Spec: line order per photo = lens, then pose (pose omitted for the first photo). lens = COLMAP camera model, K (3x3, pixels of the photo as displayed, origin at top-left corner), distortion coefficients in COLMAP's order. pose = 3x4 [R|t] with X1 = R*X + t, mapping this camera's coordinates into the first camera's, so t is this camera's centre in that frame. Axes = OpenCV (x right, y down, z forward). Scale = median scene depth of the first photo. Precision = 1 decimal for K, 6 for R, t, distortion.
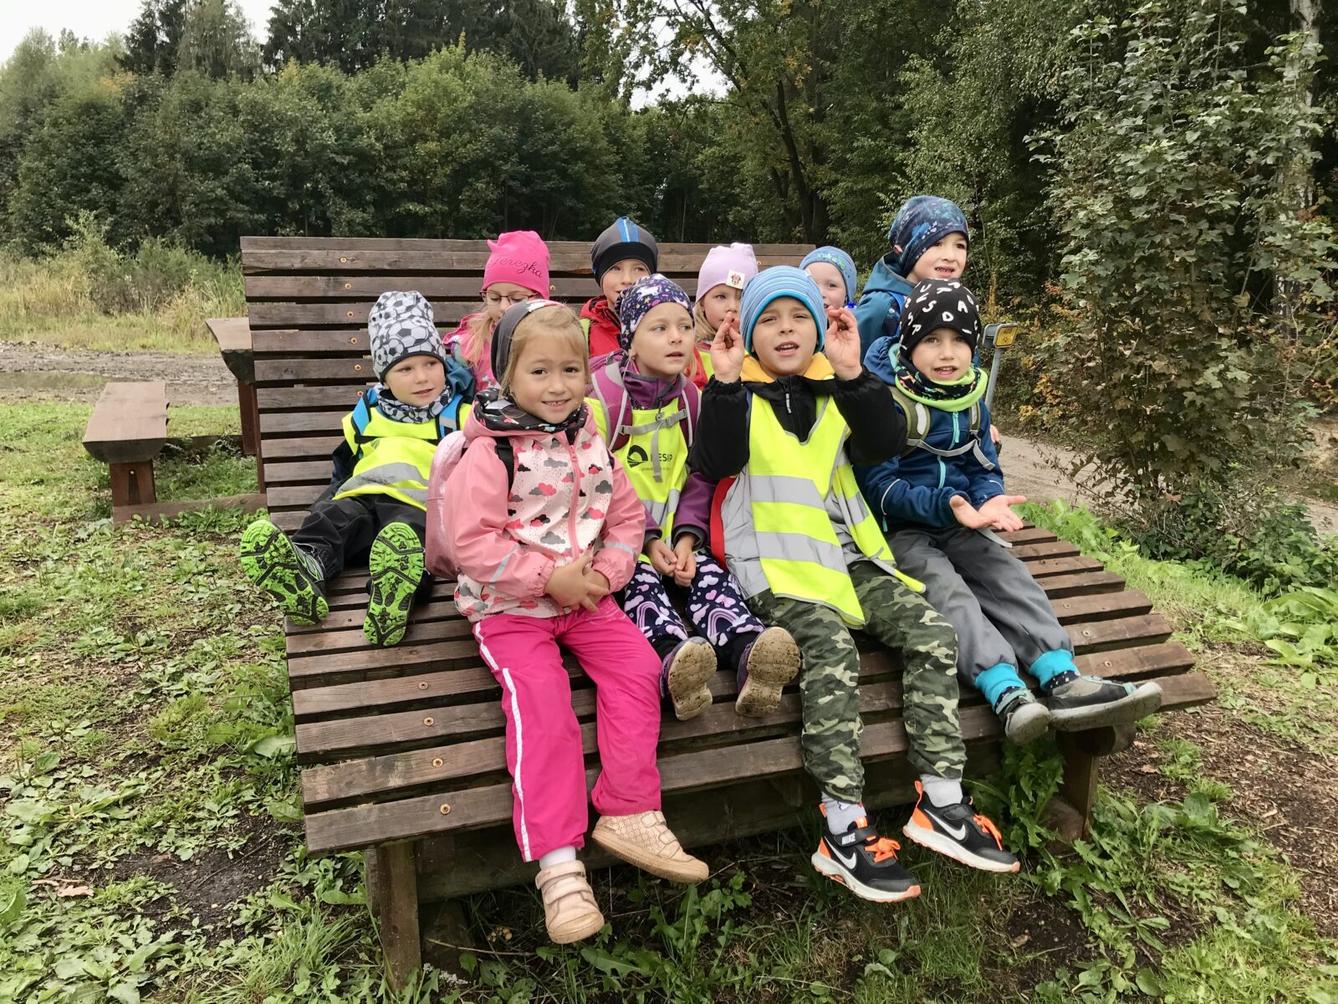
lens RADIAL K [[1077.6, 0, 673.5], [0, 1077.6, 507.3], [0, 0, 1]] dist [0.001204, 0.012649]
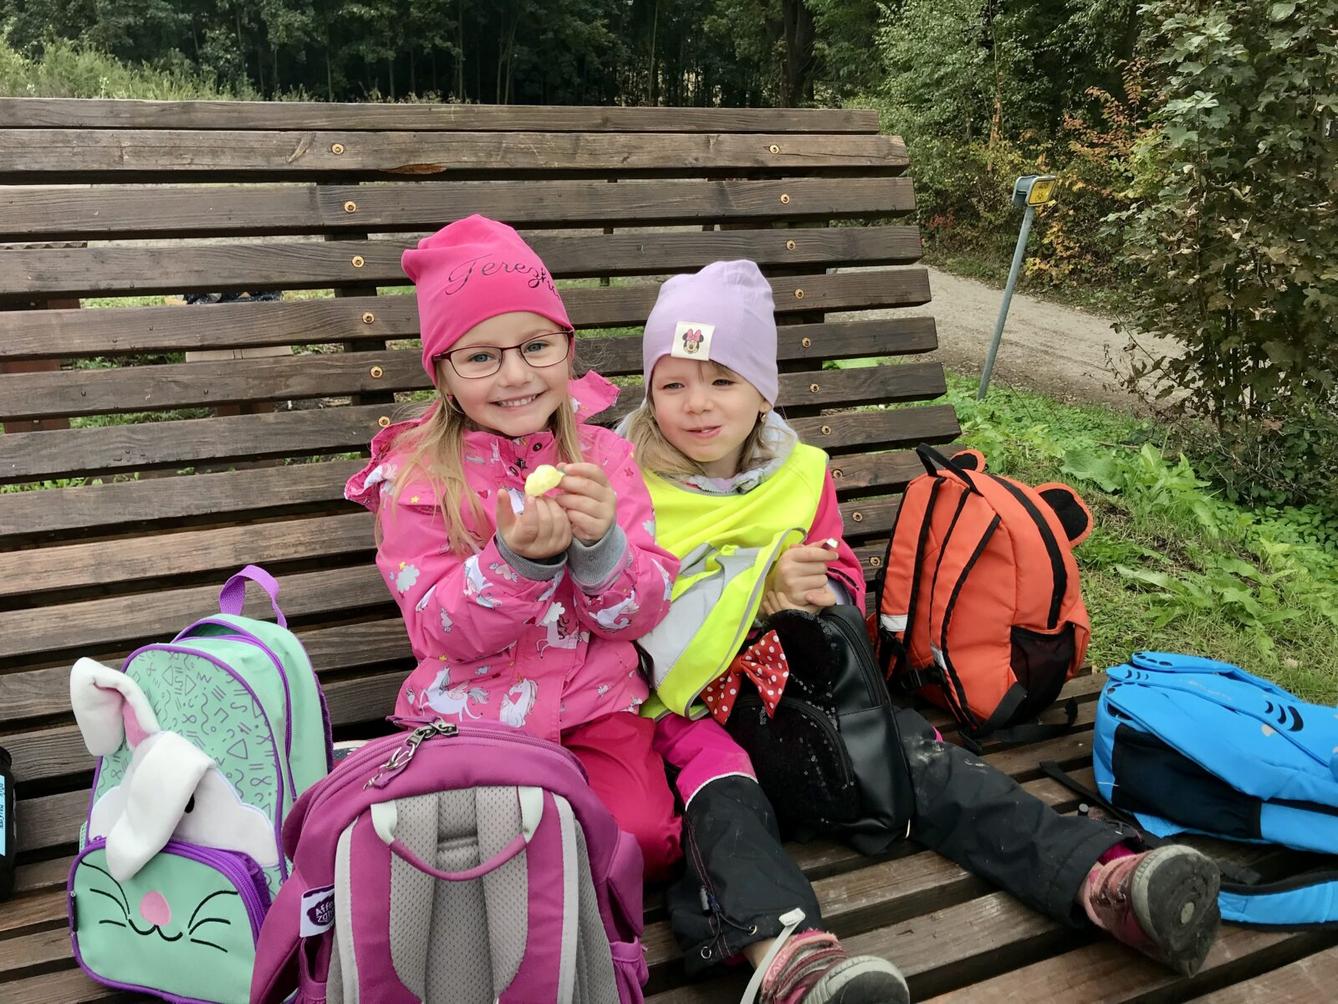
lens RADIAL K [[1077.6, 0, 667.5], [0, 1077.6, 497.7], [0, 0, 1]] dist [0.001204, 0.012649]
pose [[0.999664, 0.007087, 0.024947, 0.007652], [-0.010732, 0.988754, 0.149163, -0.068421], [-0.023609, -0.149380, 0.988498, 0.230638]]
